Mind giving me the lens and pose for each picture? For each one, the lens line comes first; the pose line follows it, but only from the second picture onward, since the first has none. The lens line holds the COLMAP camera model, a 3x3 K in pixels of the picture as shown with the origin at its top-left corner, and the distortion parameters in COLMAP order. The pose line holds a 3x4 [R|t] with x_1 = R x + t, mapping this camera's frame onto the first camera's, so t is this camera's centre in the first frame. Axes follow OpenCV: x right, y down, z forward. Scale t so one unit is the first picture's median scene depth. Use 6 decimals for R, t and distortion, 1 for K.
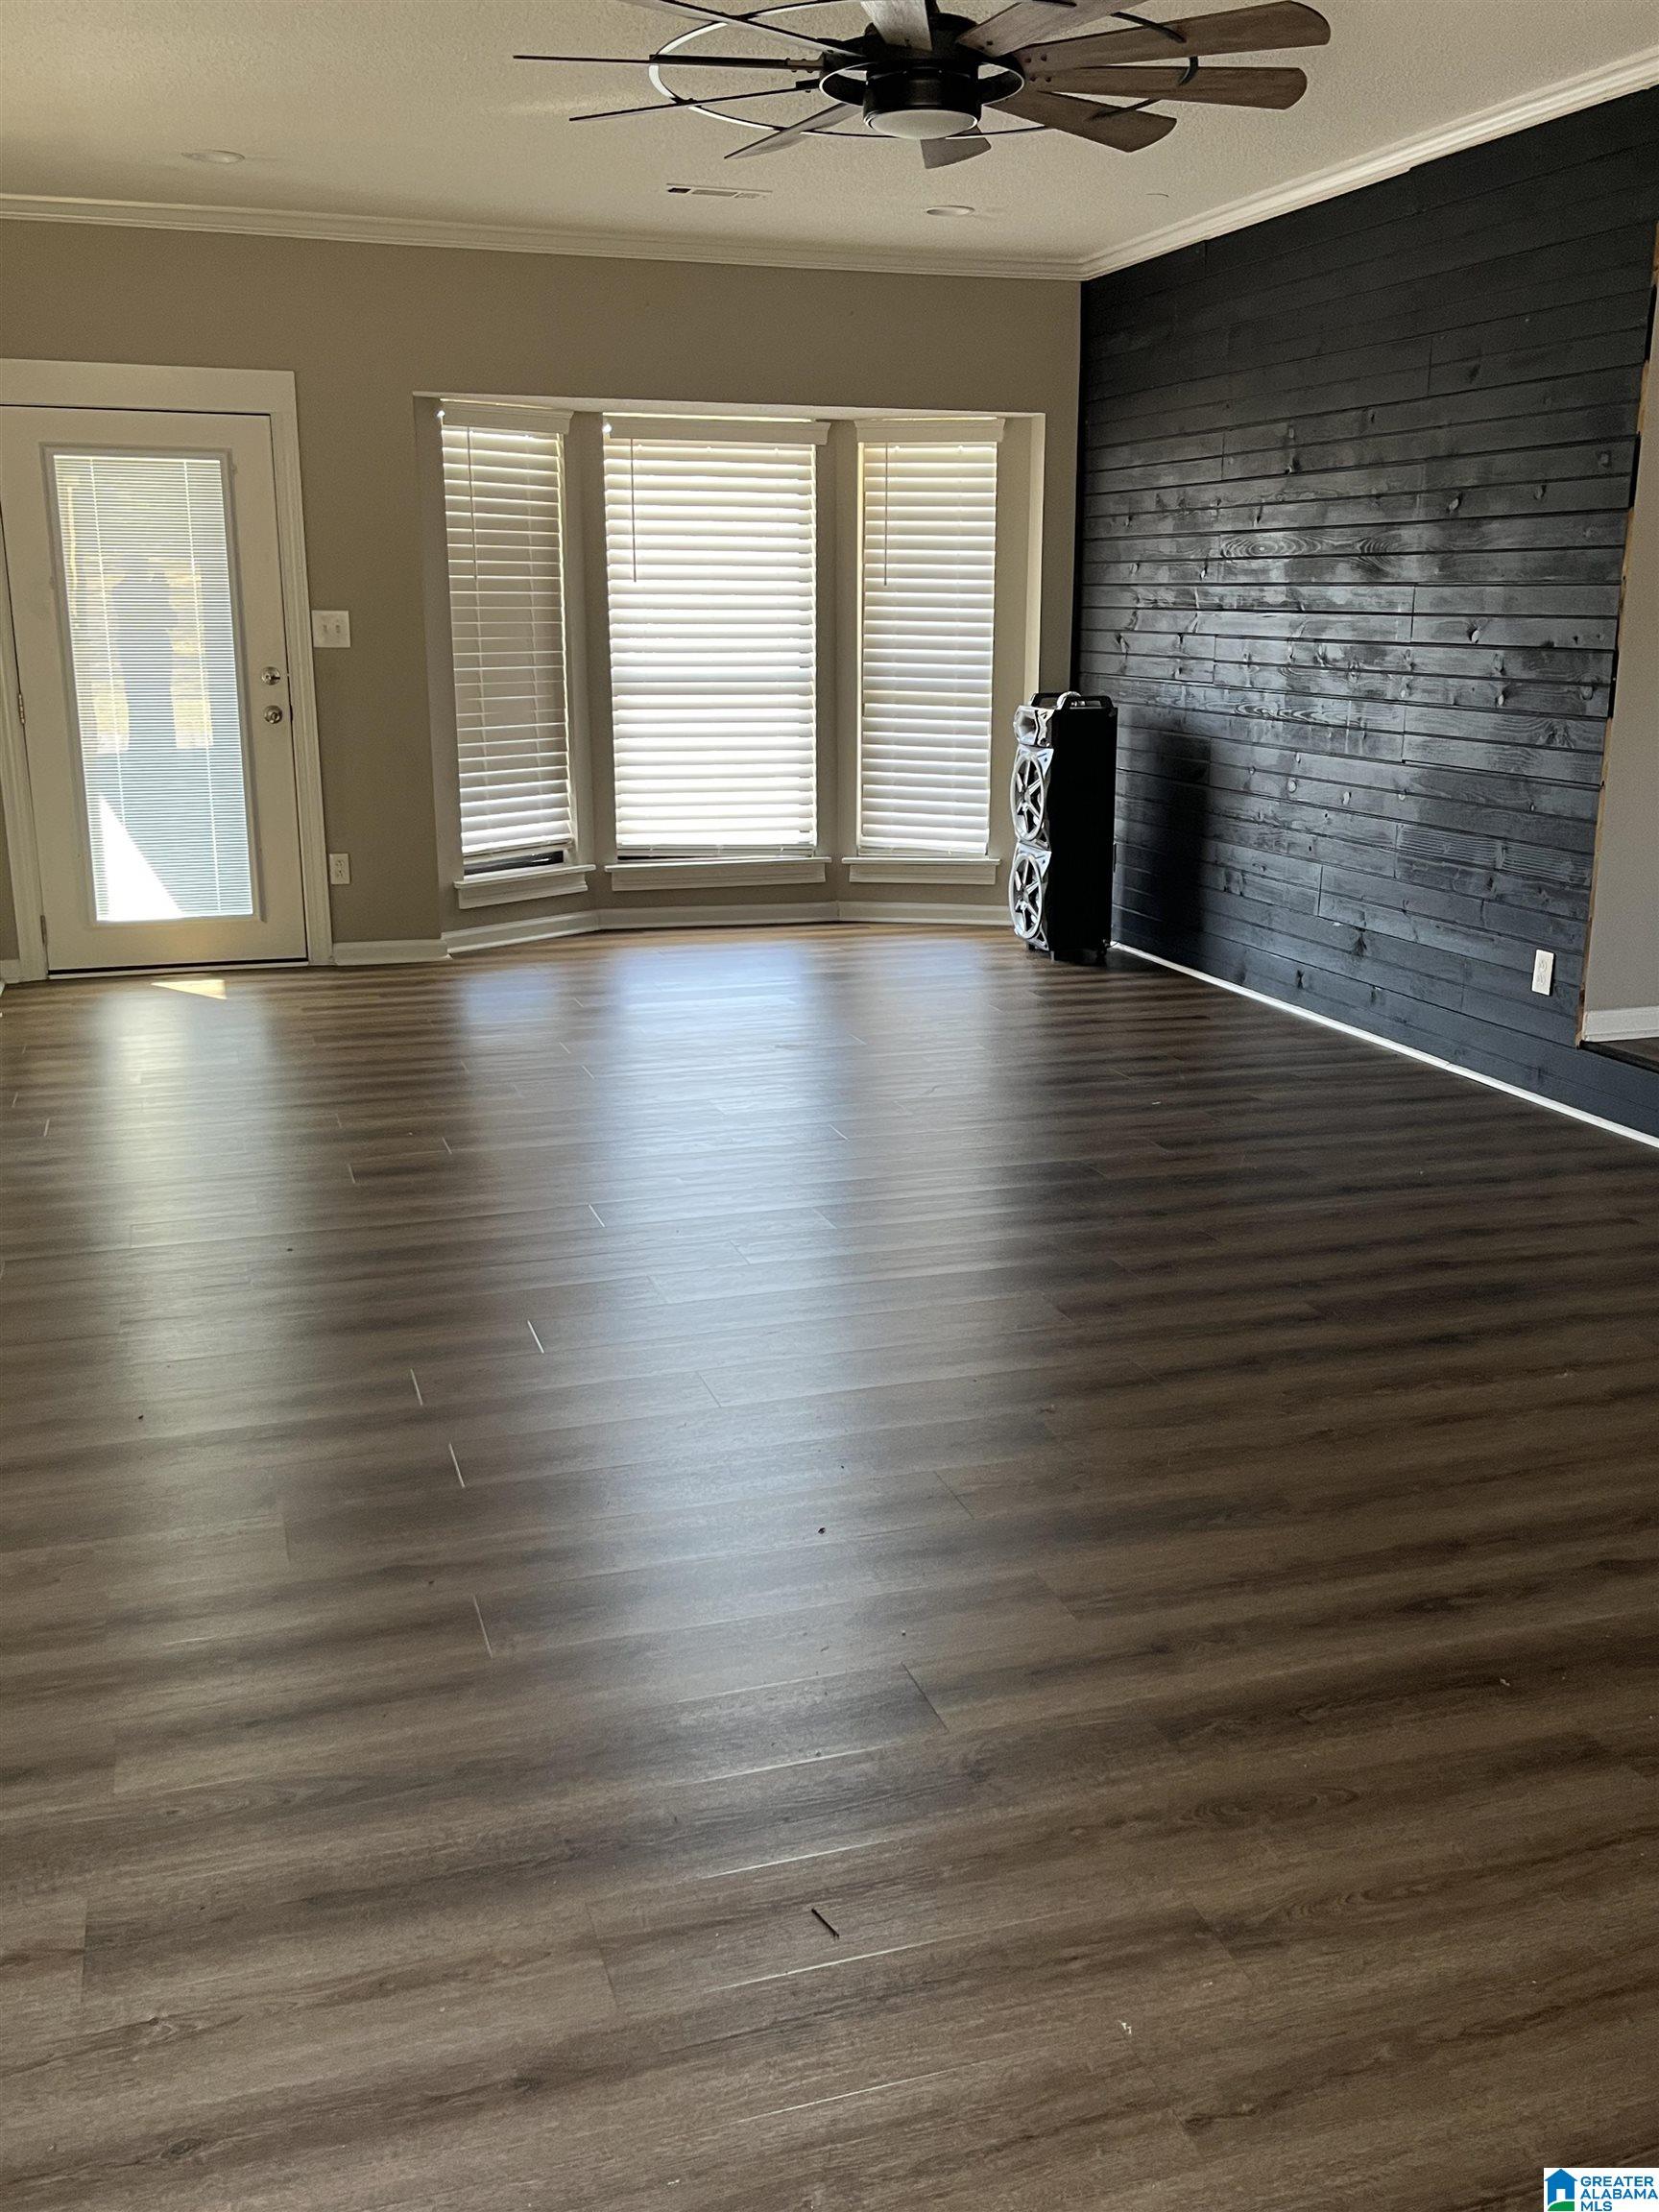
lens RADIAL K [[1964.8, 0, 830.0], [0, 1964.8, 1106.3], [0, 0, 1]] dist [0.017731, 0.003145]
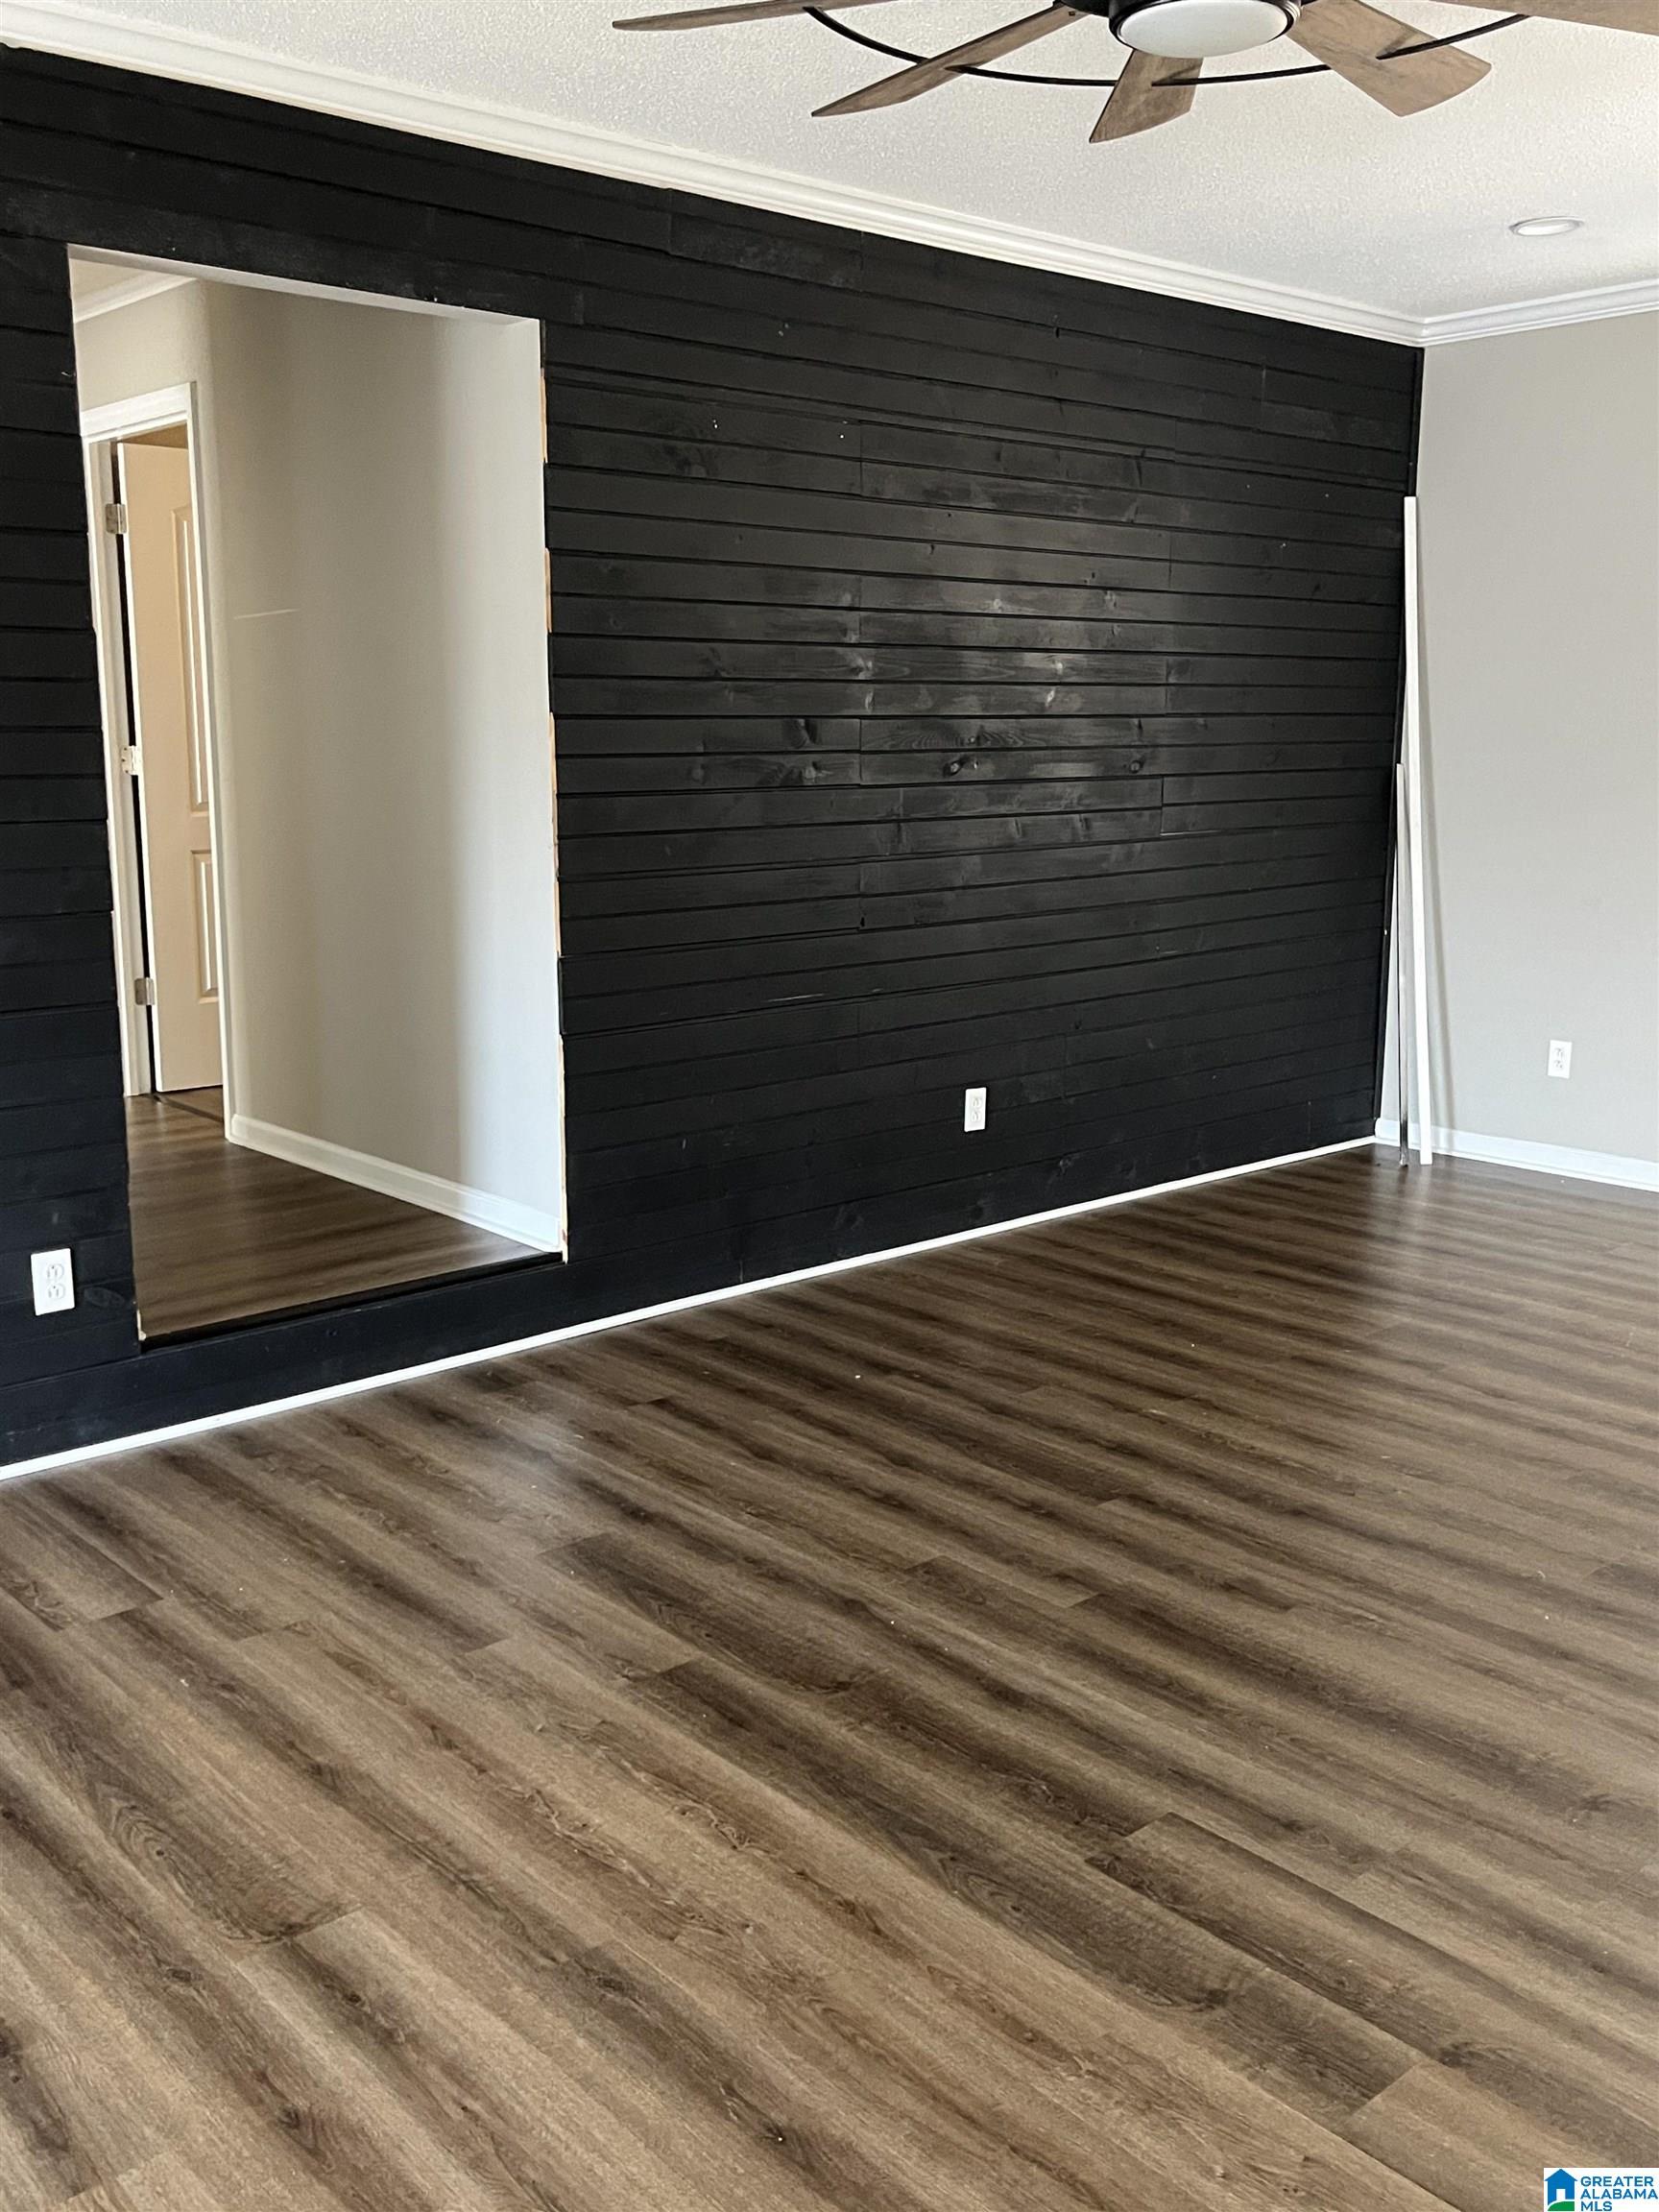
lens RADIAL K [[1964.8, 0, 829.2], [0, 1964.8, 1104.9], [0, 0, 1]] dist [0.017731, 0.003145]
pose [[-0.406209, -0.168818, 0.898051, -0.456166], [0.227664, 0.933098, 0.278384, -0.327015], [-0.884965, 0.317536, -0.340599, 1.253099]]
